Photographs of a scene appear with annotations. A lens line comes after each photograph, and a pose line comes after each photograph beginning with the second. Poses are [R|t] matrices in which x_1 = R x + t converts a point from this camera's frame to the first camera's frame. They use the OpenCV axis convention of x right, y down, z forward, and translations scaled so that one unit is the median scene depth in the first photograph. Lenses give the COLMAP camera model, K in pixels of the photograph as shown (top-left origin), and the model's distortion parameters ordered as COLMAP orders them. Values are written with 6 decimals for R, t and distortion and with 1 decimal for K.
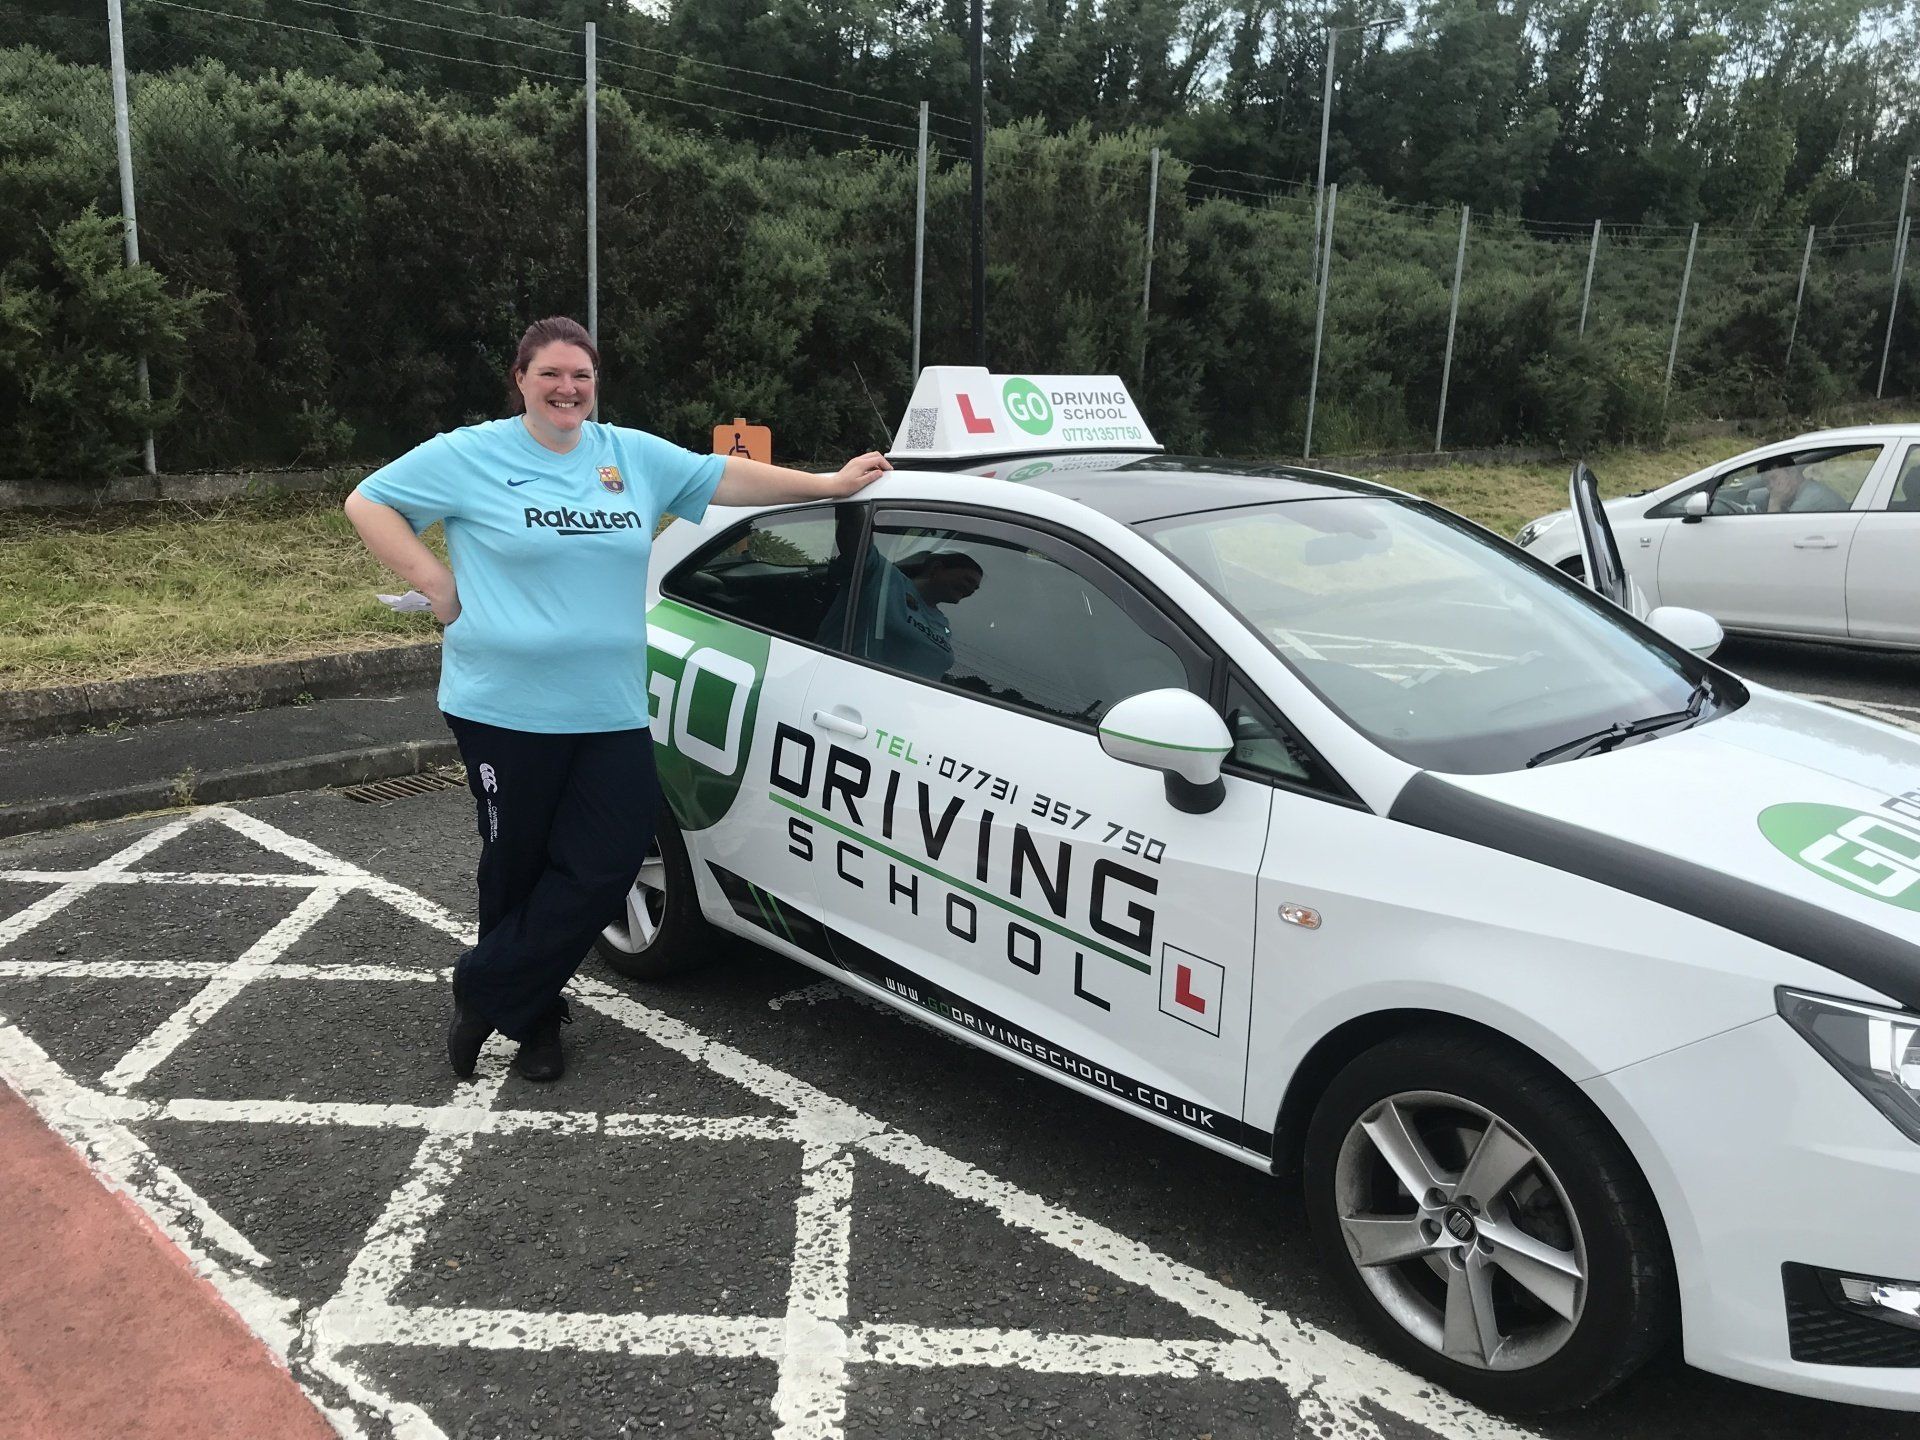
lens RADIAL K [[1555.3, 0, 950.3], [0, 1555.3, 683.9], [0, 0, 1]] dist [0.059155, -0.057876]
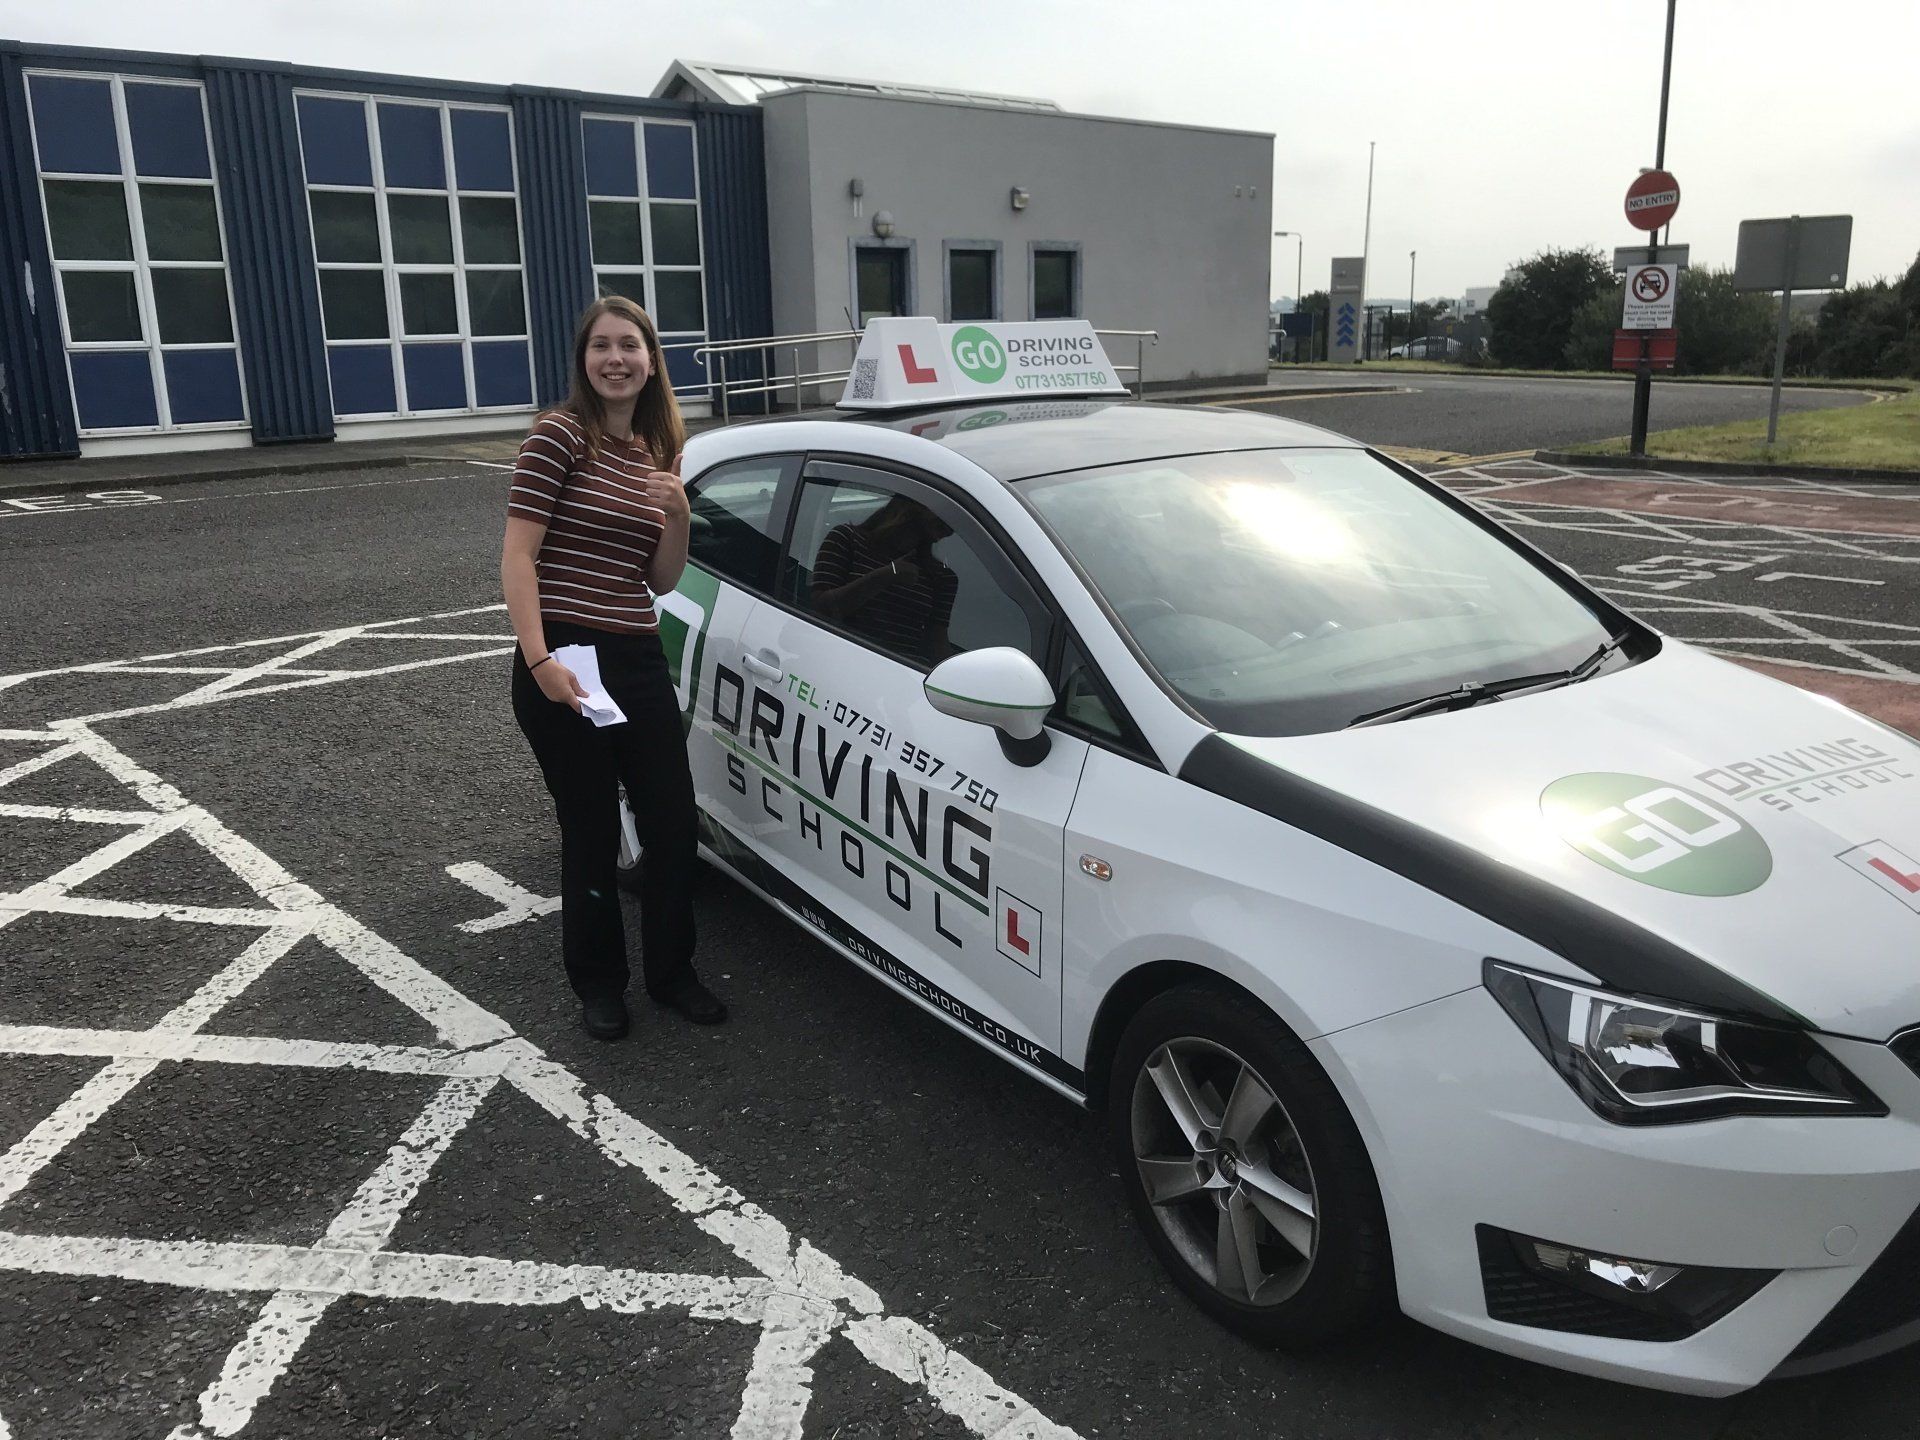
lens RADIAL K [[1555.3, 0, 949.1], [0, 1555.3, 687.7], [0, 0, 1]] dist [0.059155, -0.057876]
pose [[0.988897, 0.017985, -0.147507, 0.244873], [-0.008783, 0.997988, 0.062795, -0.032473], [0.148340, -0.060802, 0.987066, -0.031985]]
